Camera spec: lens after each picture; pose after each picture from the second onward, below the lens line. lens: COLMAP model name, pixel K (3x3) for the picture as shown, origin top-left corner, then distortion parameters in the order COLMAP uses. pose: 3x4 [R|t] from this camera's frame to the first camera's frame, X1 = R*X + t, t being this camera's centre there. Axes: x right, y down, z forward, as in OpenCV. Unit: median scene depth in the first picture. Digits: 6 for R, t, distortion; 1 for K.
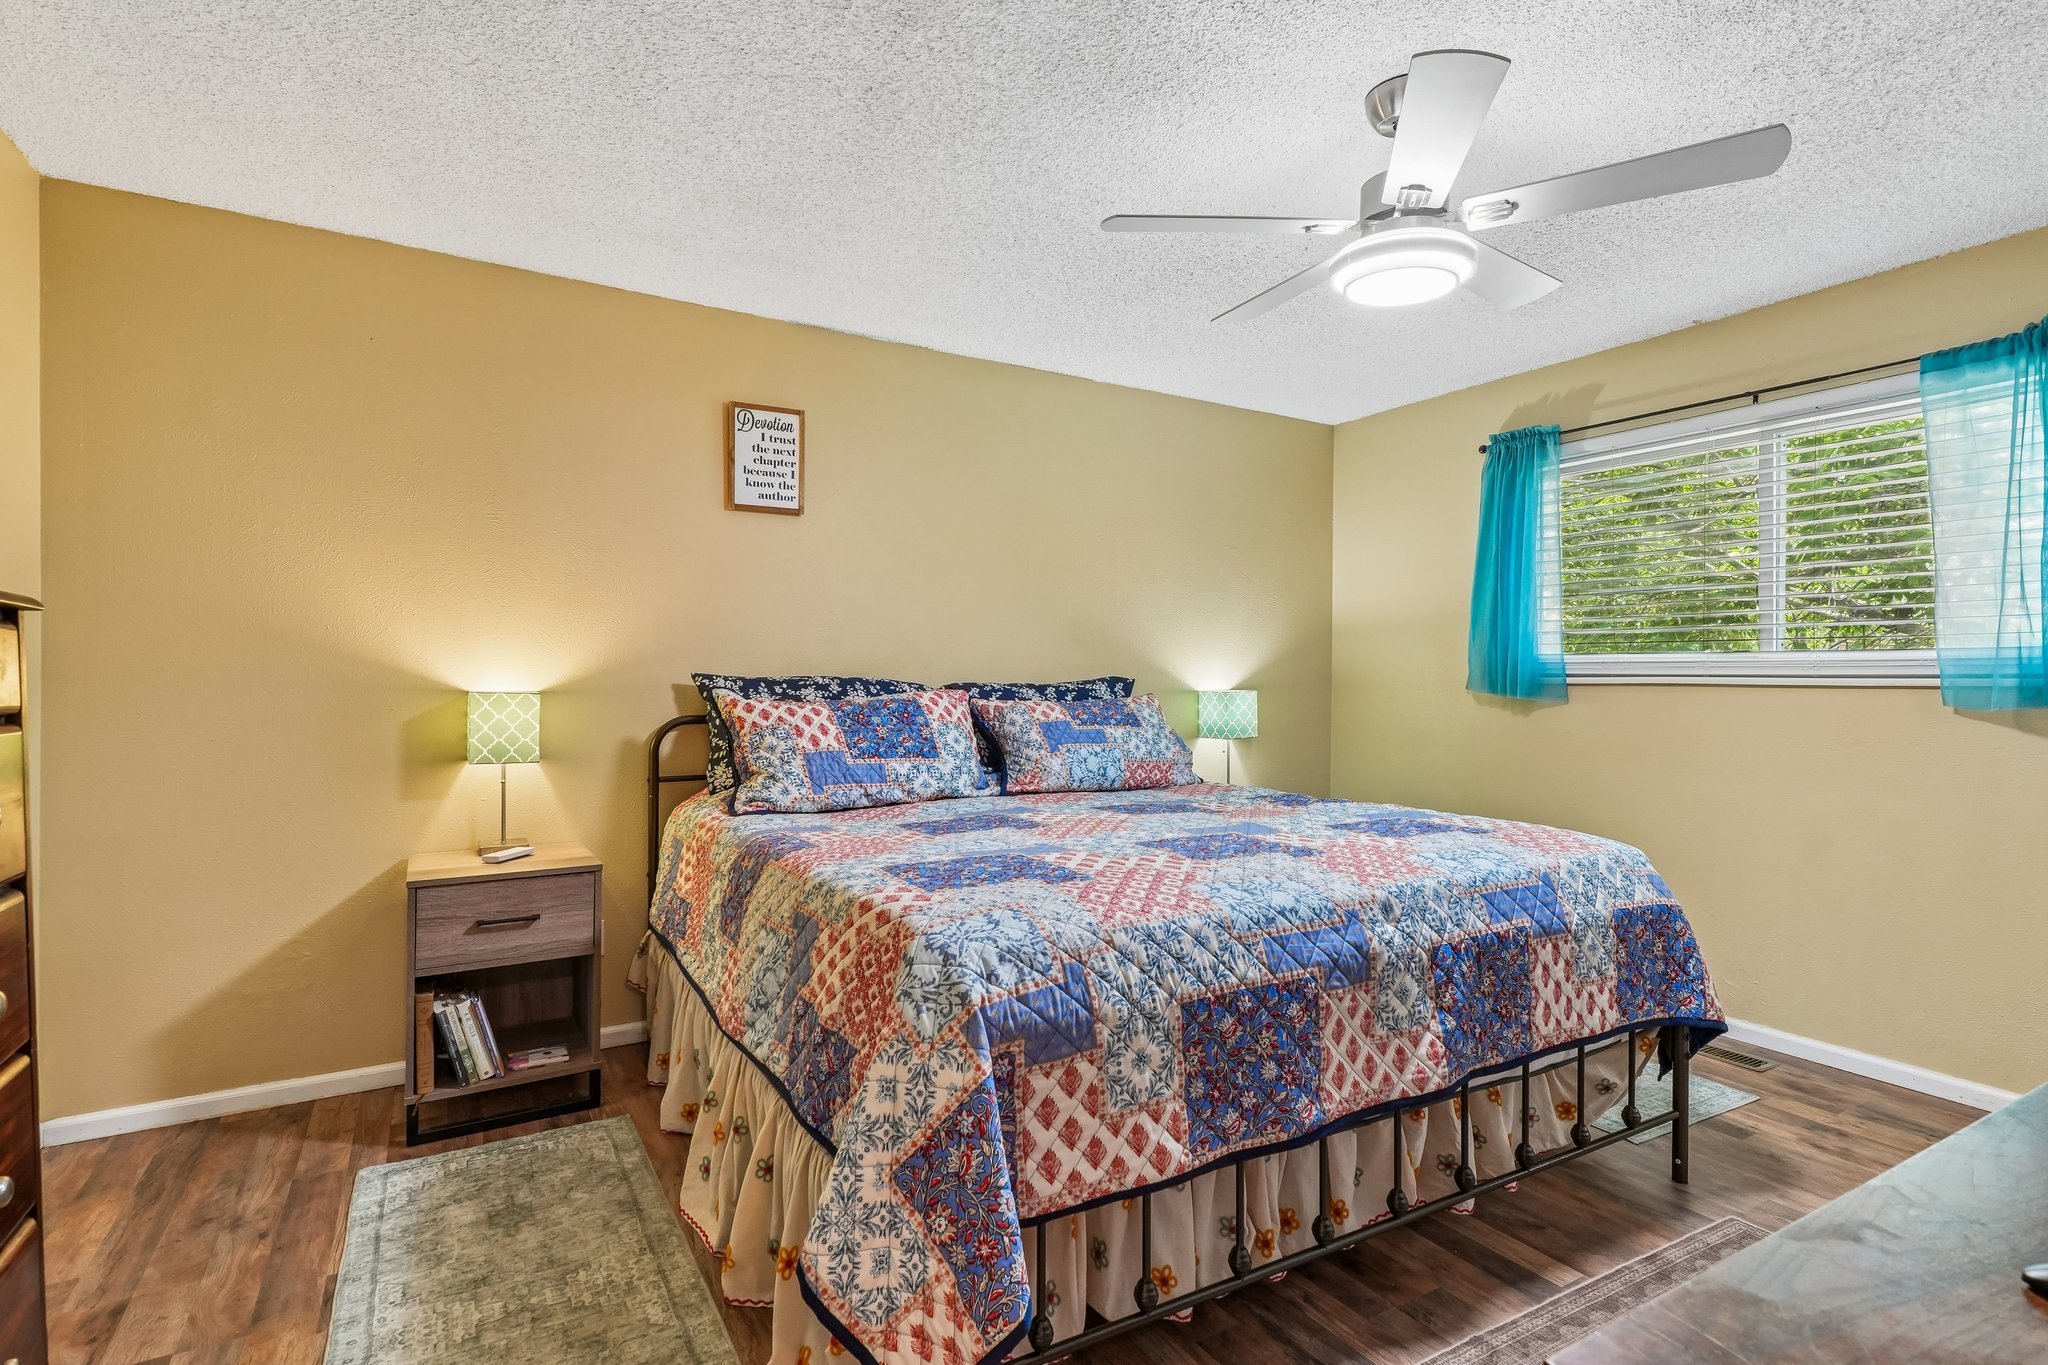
lens RADIAL K [[989.3, 0, 1020.1], [0, 989.3, 684.6], [0, 0, 1]] dist [0.017842, -0.002454]
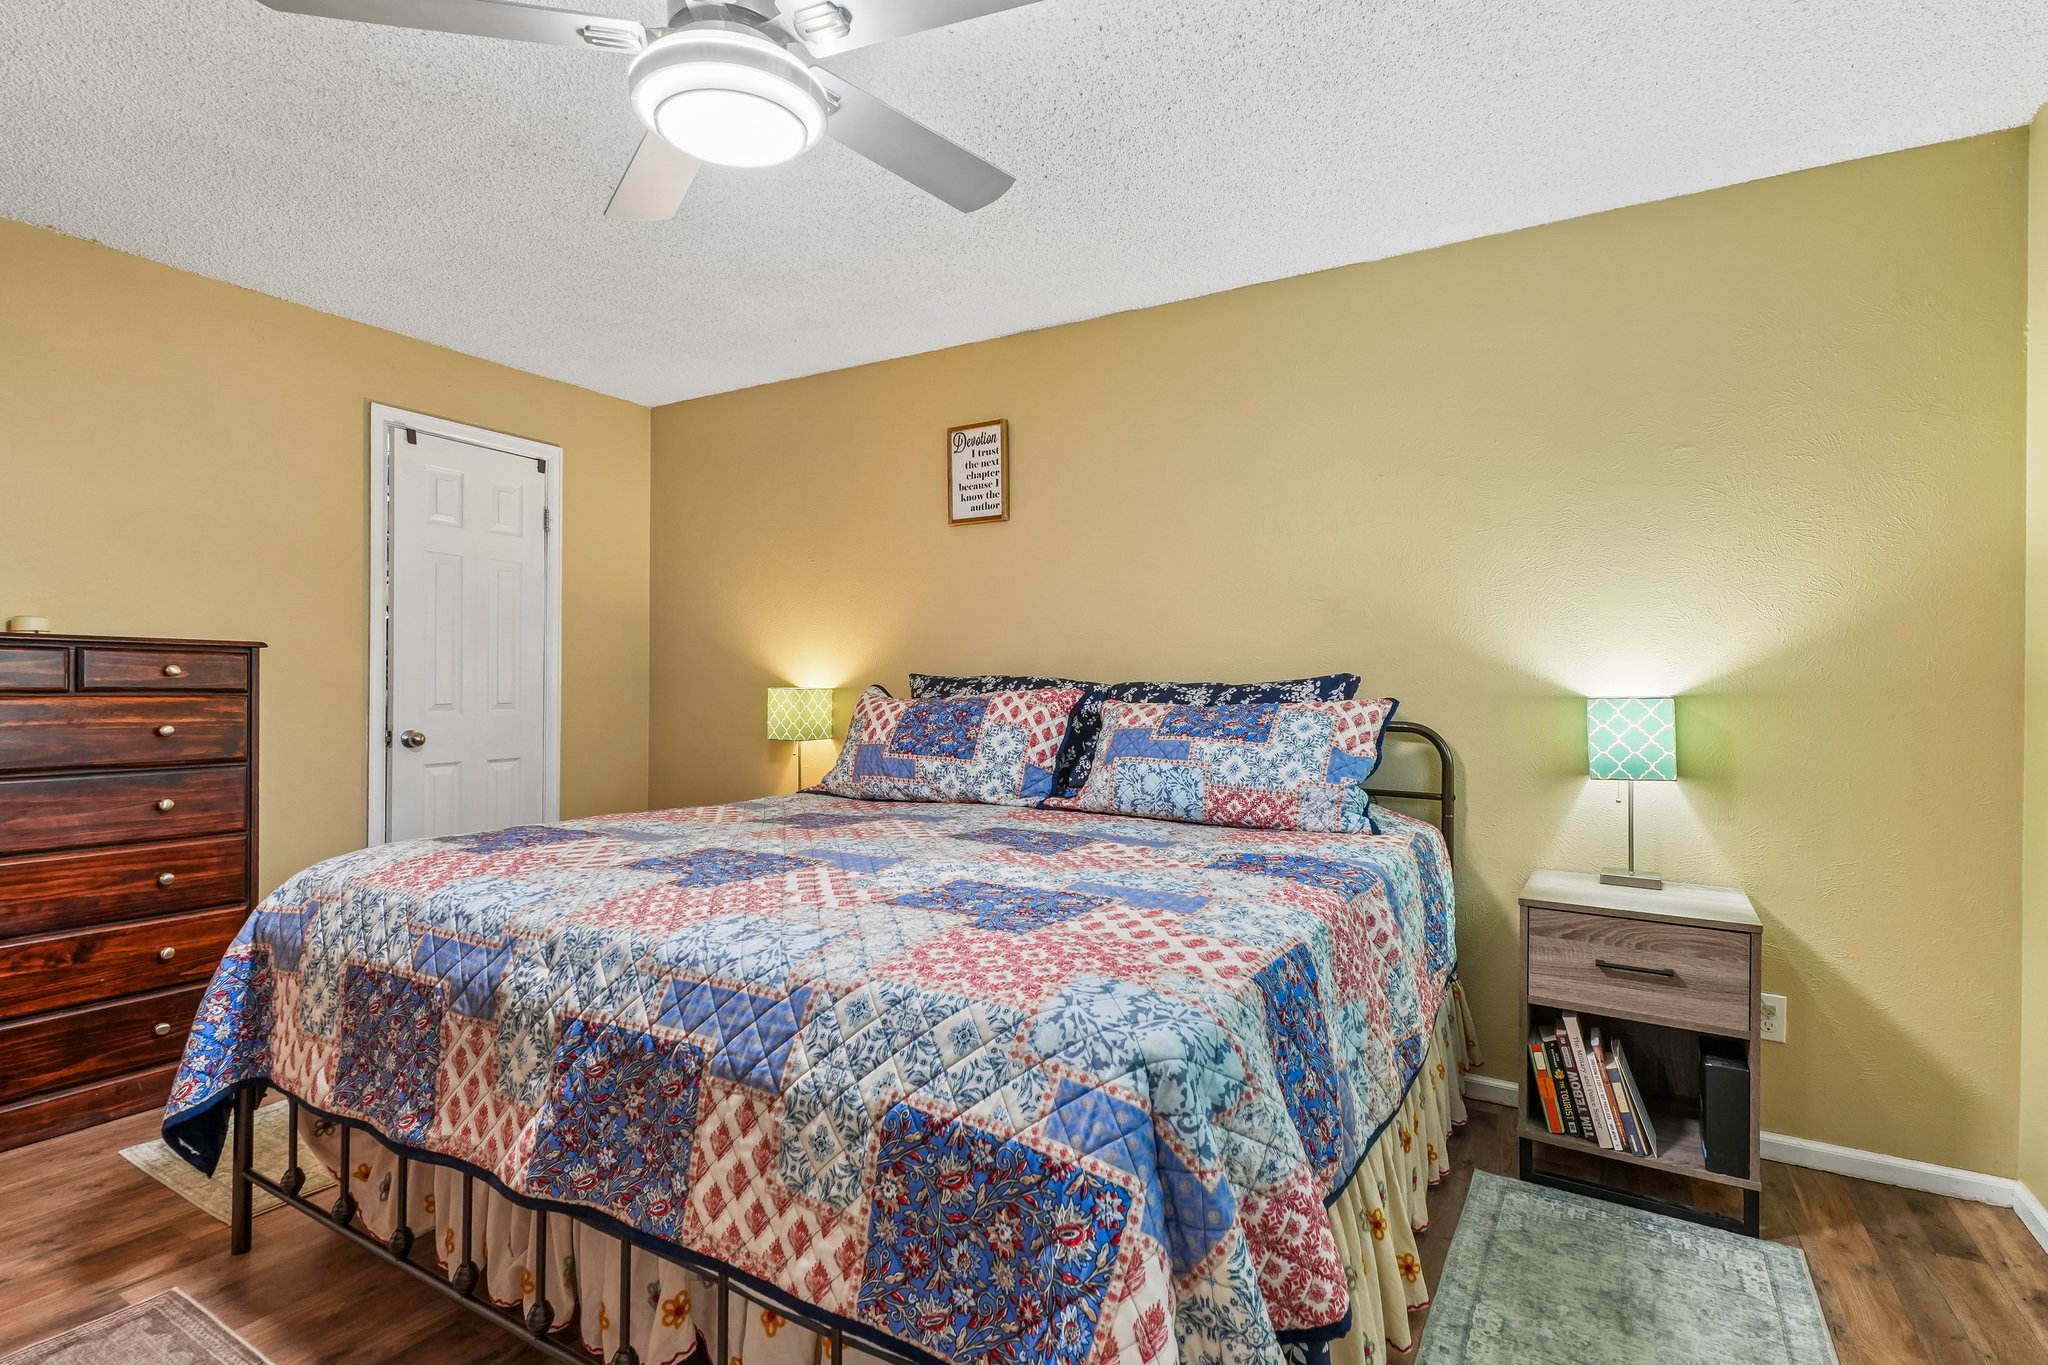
lens RADIAL K [[989.3, 0, 1026.3], [0, 989.3, 698.9], [0, 0, 1]] dist [0.017842, -0.002454]
pose [[0.491051, 0.009079, -0.871084, 0.790999], [-0.007143, 0.999954, 0.006395, 0.009211], [0.871102, 0.003082, 0.491093, 0.591169]]
